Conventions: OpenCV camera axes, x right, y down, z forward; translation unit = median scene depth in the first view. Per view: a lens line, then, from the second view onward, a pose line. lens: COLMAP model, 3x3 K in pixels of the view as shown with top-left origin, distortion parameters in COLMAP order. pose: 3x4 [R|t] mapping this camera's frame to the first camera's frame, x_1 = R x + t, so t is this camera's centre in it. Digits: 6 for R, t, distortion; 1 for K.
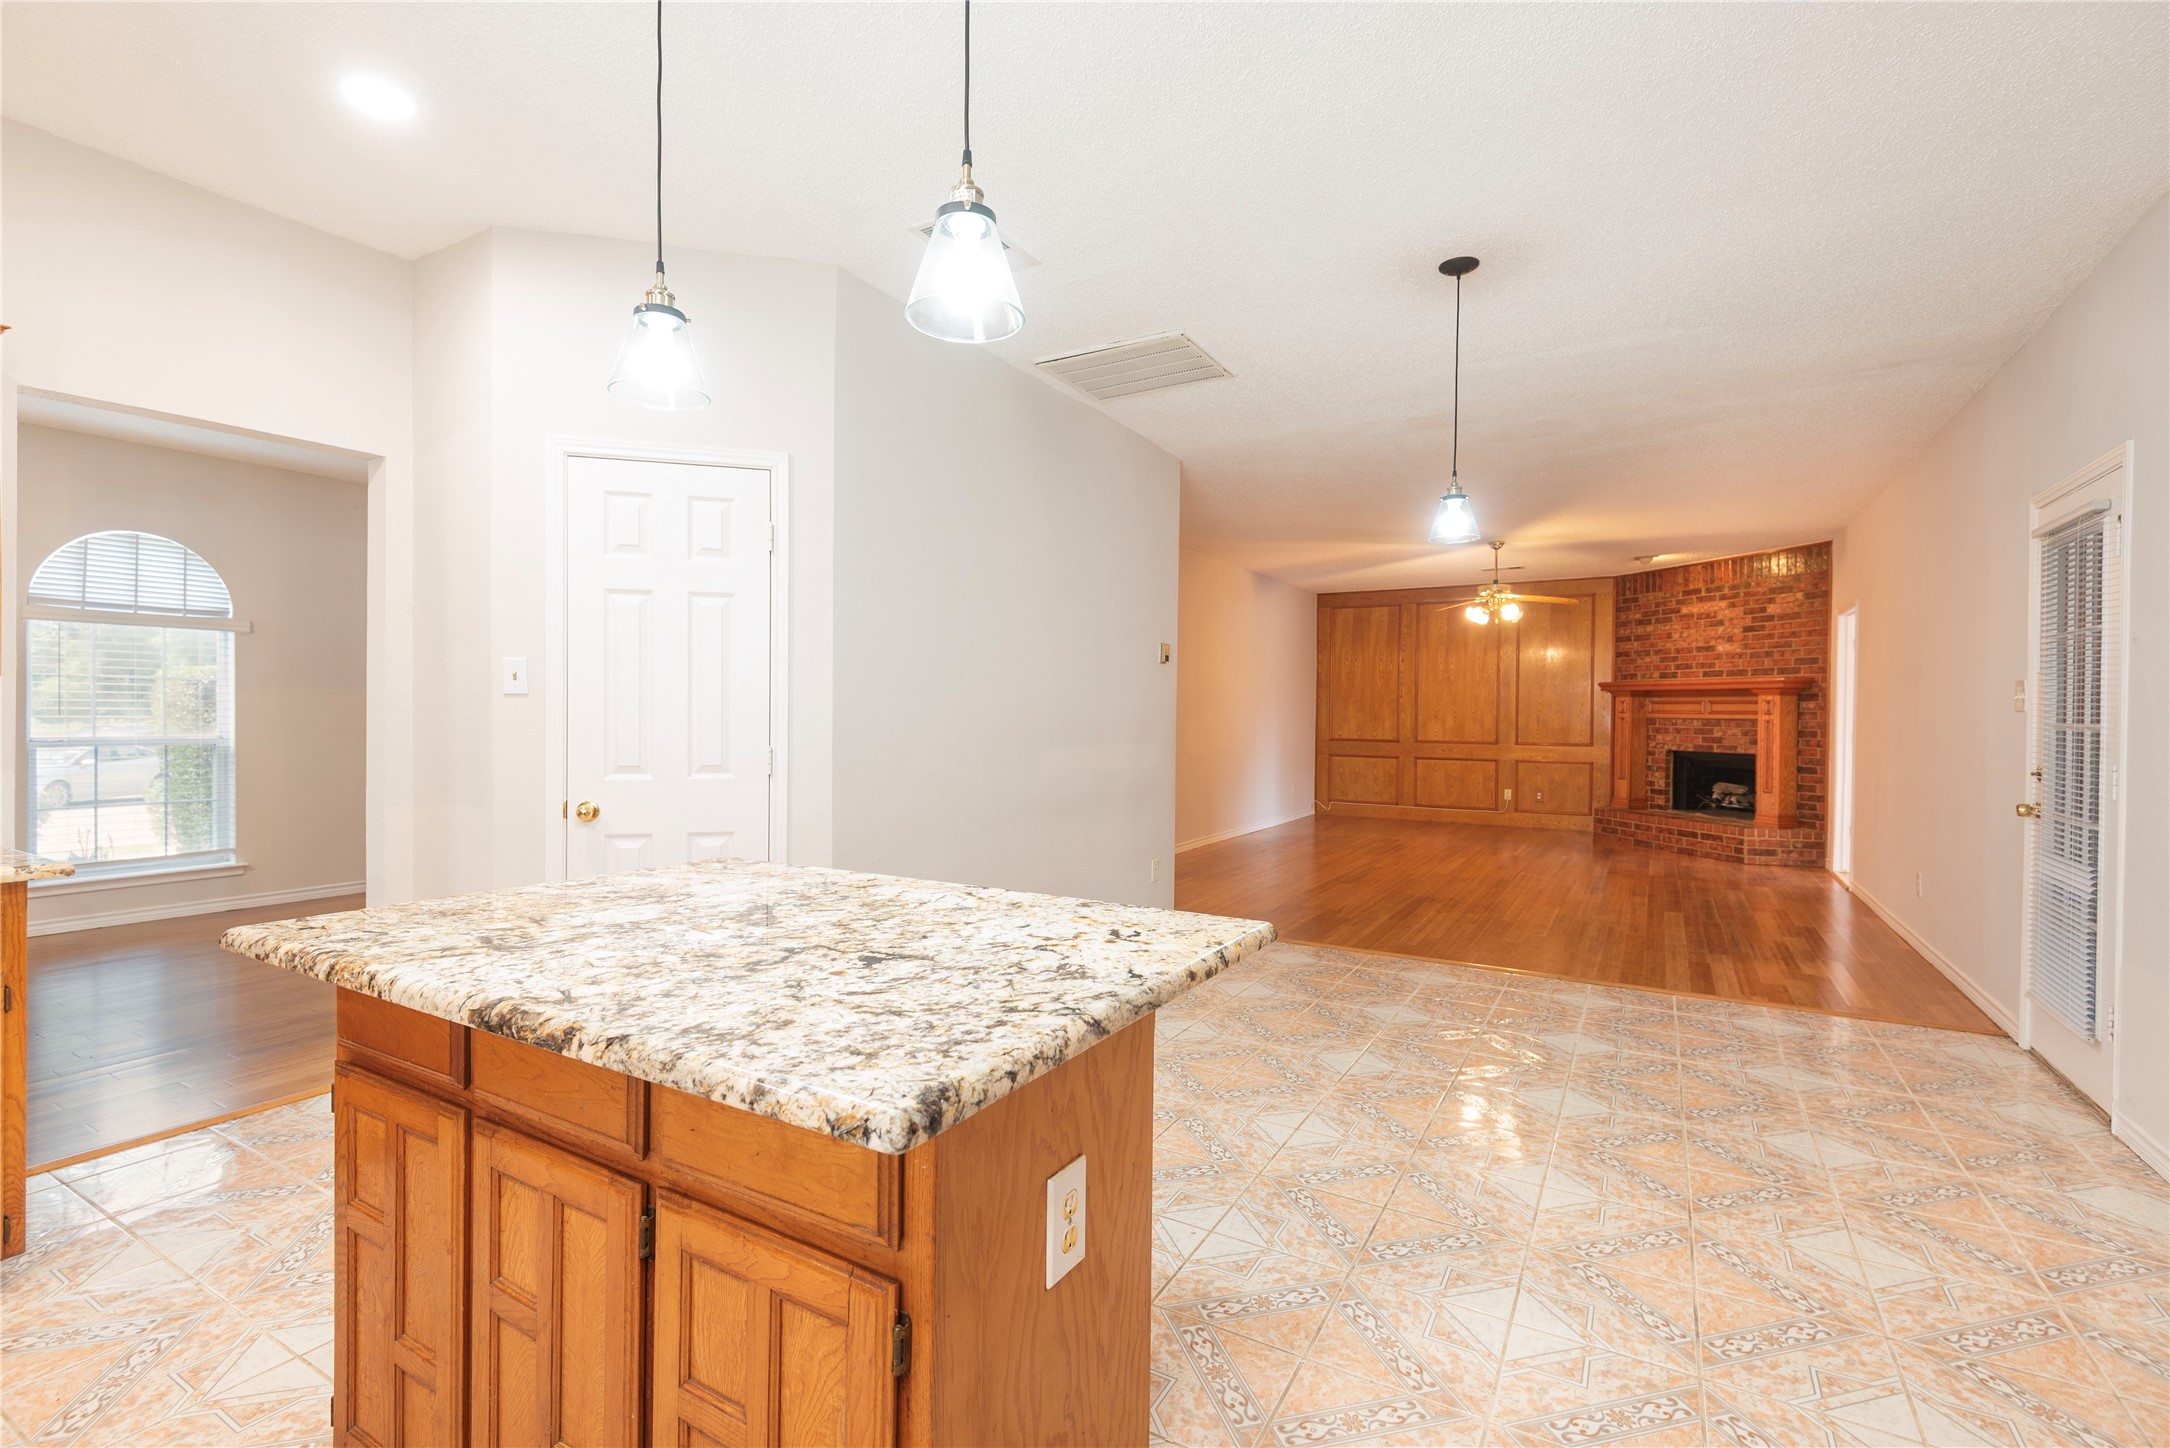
lens RADIAL K [[976.8, 0, 1095.9], [0, 976.8, 721.3], [0, 0, 1]] dist [0.010316, -0.003971]
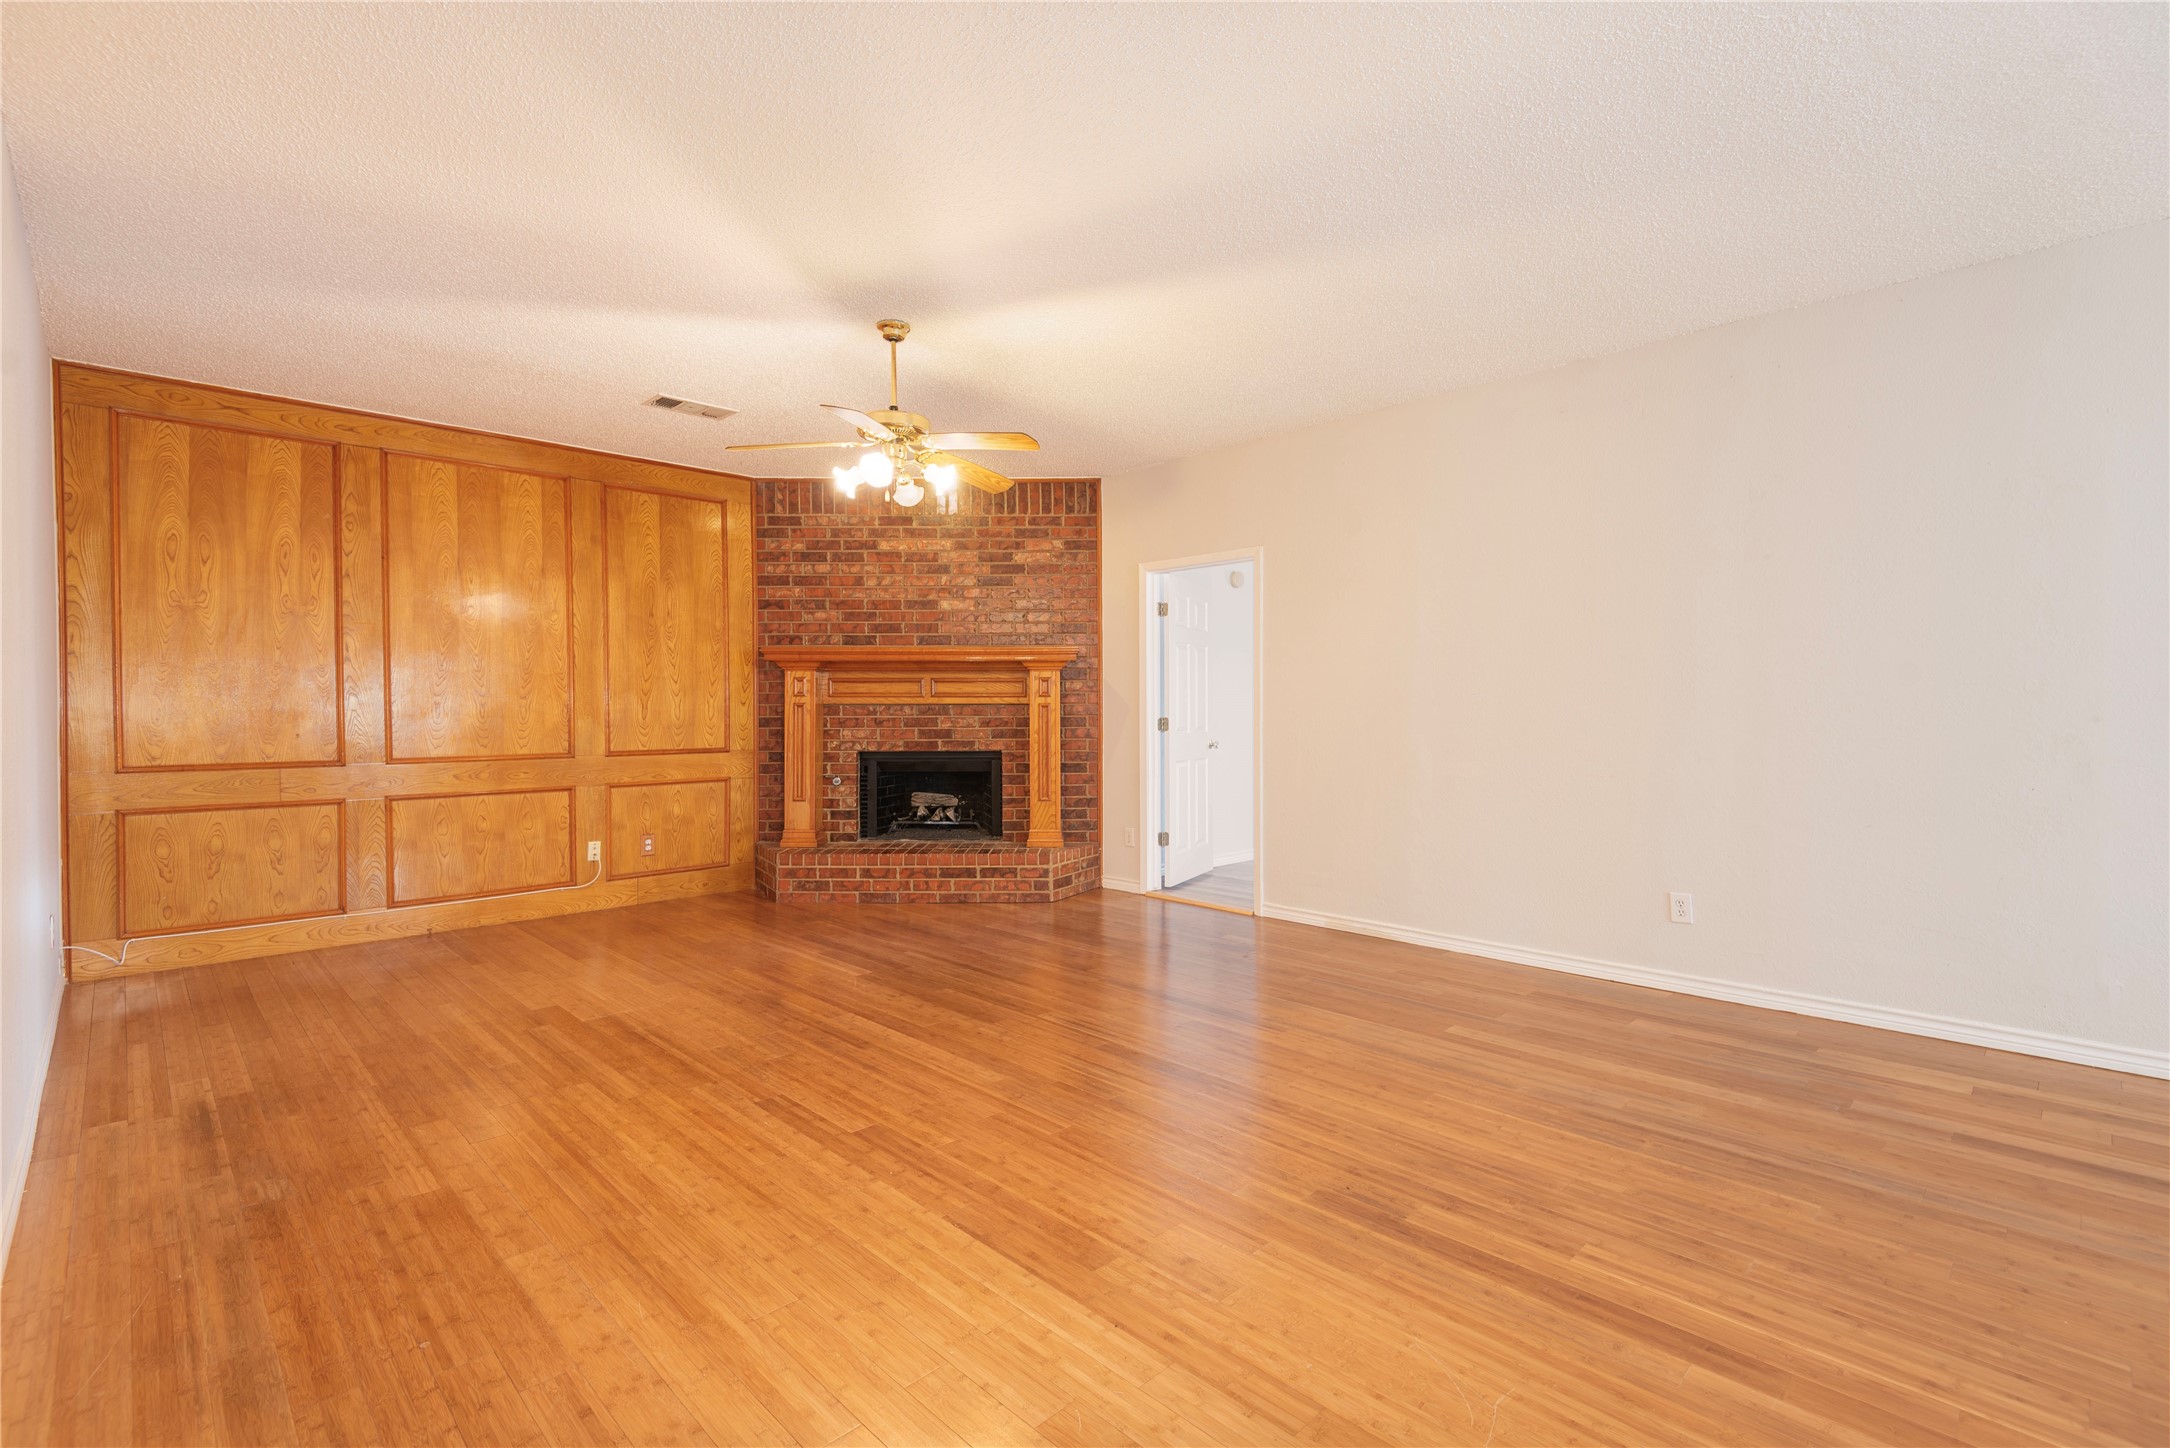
lens RADIAL K [[976.8, 0, 1084.2], [0, 976.8, 722.1], [0, 0, 1]] dist [0.010316, -0.003971]
pose [[0.262518, -0.023068, 0.964651, -0.023779], [0.016063, 0.999680, 0.019534, -0.001544], [-0.964793, 0.010367, 0.262804, 0.699769]]
